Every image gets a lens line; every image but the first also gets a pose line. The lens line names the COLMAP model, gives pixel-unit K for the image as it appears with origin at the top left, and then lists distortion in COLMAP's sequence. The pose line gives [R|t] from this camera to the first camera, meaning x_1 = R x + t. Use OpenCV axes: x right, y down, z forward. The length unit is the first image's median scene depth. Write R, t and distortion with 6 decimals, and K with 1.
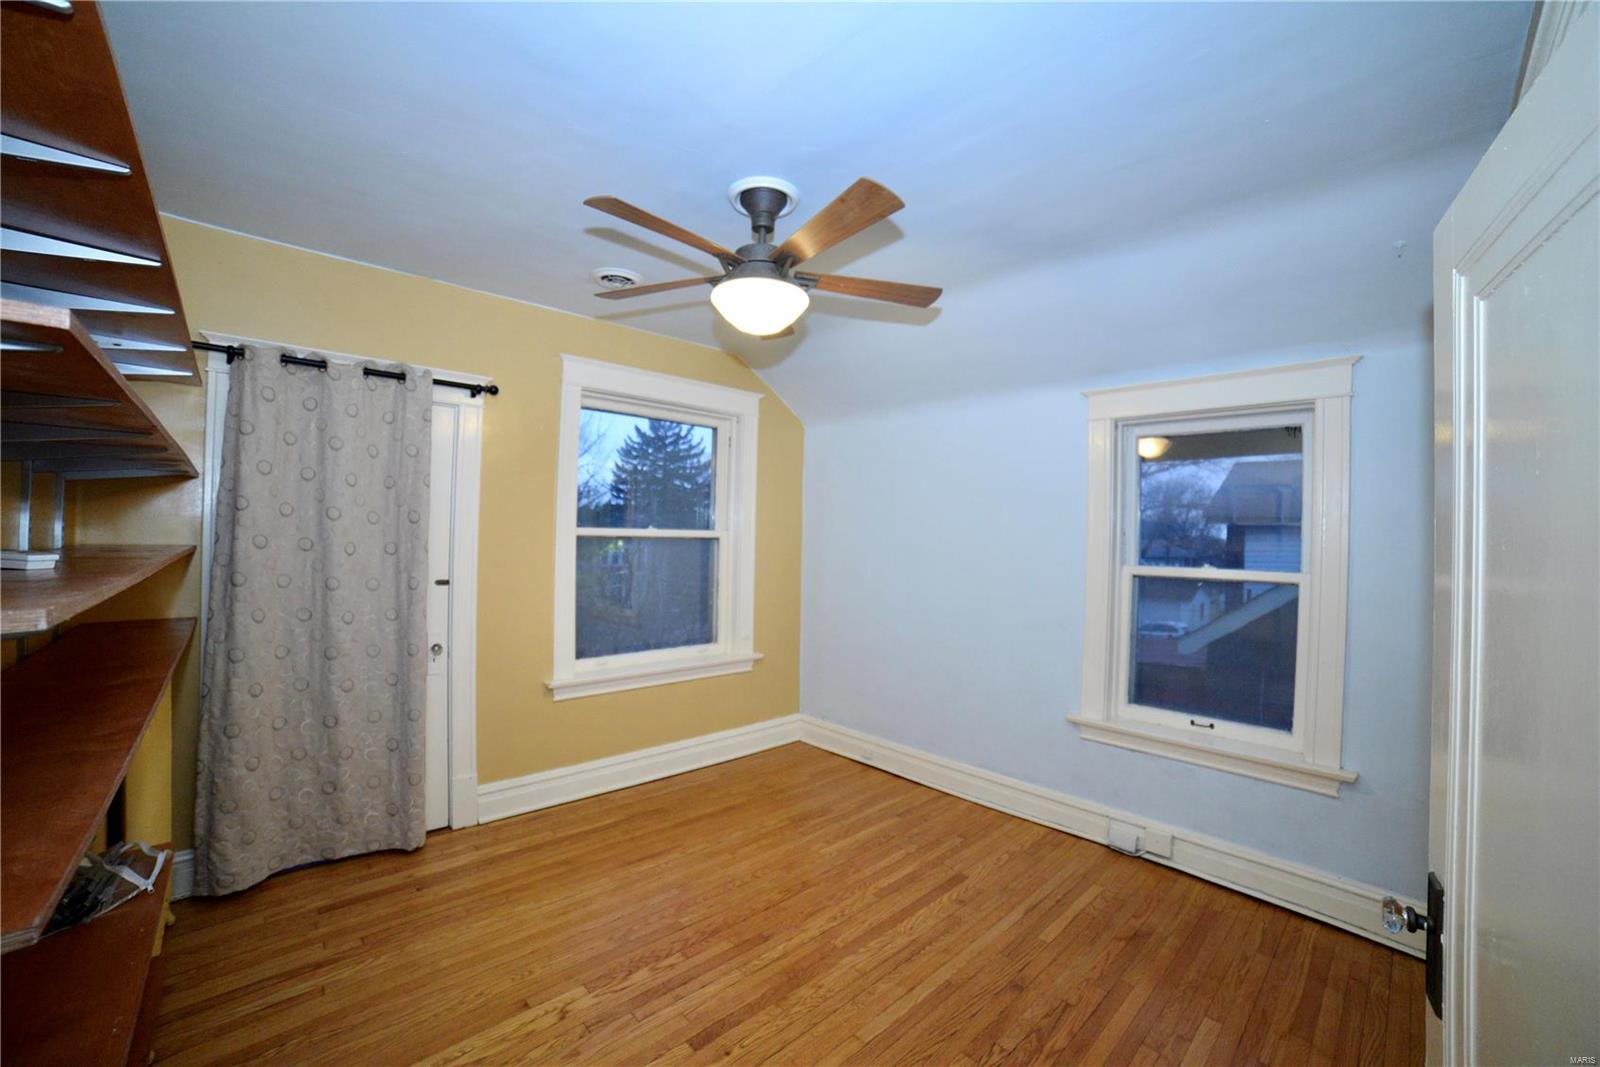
lens RADIAL K [[663.9, 0, 800.0], [0, 663.9, 533.5], [0, 0, 1]] dist [-0.105489, 0.032126]
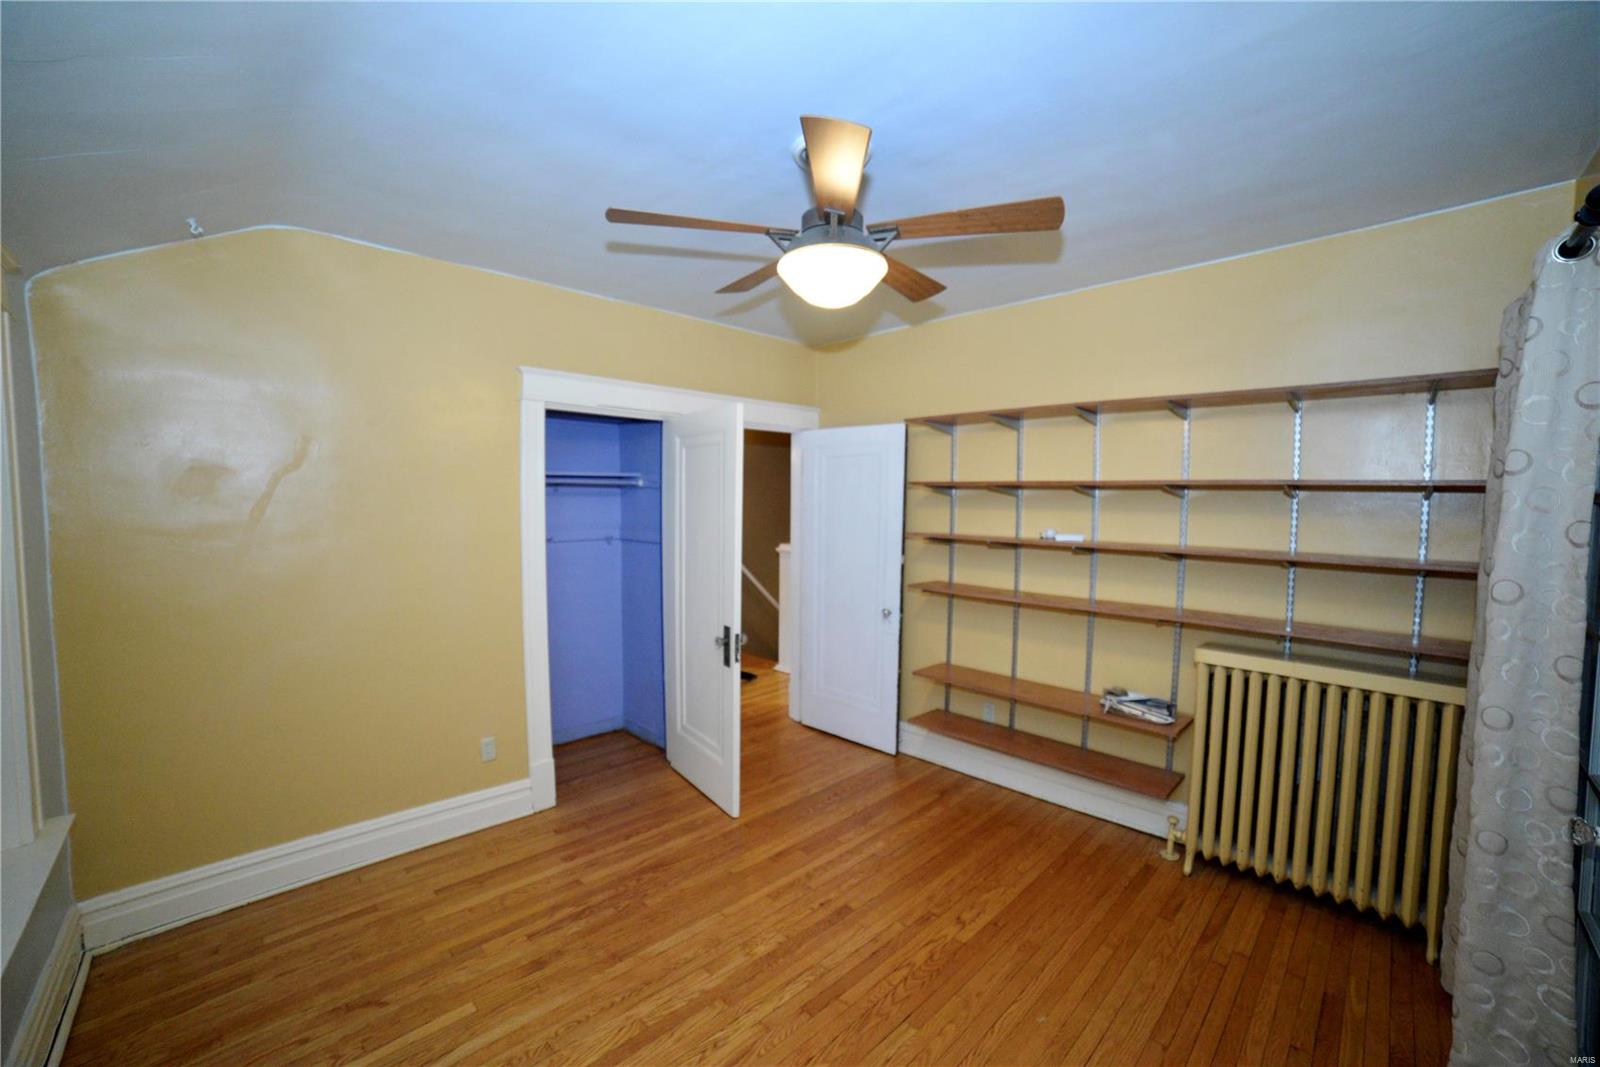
lens RADIAL K [[663.9, 0, 800.0], [0, 663.9, 533.5], [0, 0, 1]] dist [-0.105489, 0.032126]
pose [[-0.999398, -0.029934, -0.017550, -0.015211], [-0.030729, 0.998424, 0.046953, -0.038798], [0.016116, 0.047464, -0.998743, 1.905868]]
